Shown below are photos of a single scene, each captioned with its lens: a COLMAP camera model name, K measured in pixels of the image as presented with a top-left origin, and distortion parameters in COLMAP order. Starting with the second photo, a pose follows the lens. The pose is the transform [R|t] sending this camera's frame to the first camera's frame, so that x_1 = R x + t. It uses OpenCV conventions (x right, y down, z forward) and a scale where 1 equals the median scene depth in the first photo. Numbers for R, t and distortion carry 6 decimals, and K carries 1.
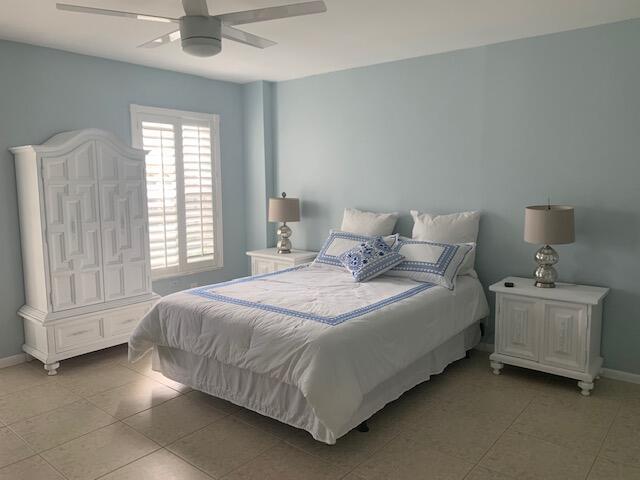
lens RADIAL K [[496.3, 0, 323.7], [0, 496.3, 237.0], [0, 0, 1]] dist [0.042277, -0.002399]
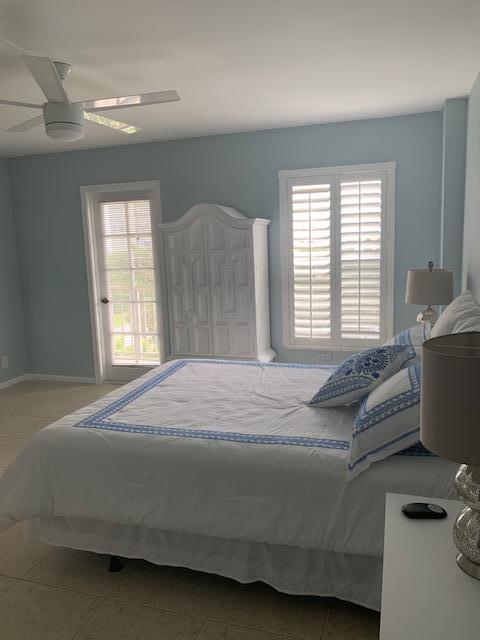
lens RADIAL K [[496.3, 0, 242.3], [0, 496.3, 322.4], [0, 0, 1]] dist [0.042277, -0.002399]
pose [[0.366162, 0.143216, -0.919464, 0.535026], [-0.078583, 0.989315, 0.122802, -0.079411], [0.927227, 0.027289, 0.373504, 0.551966]]
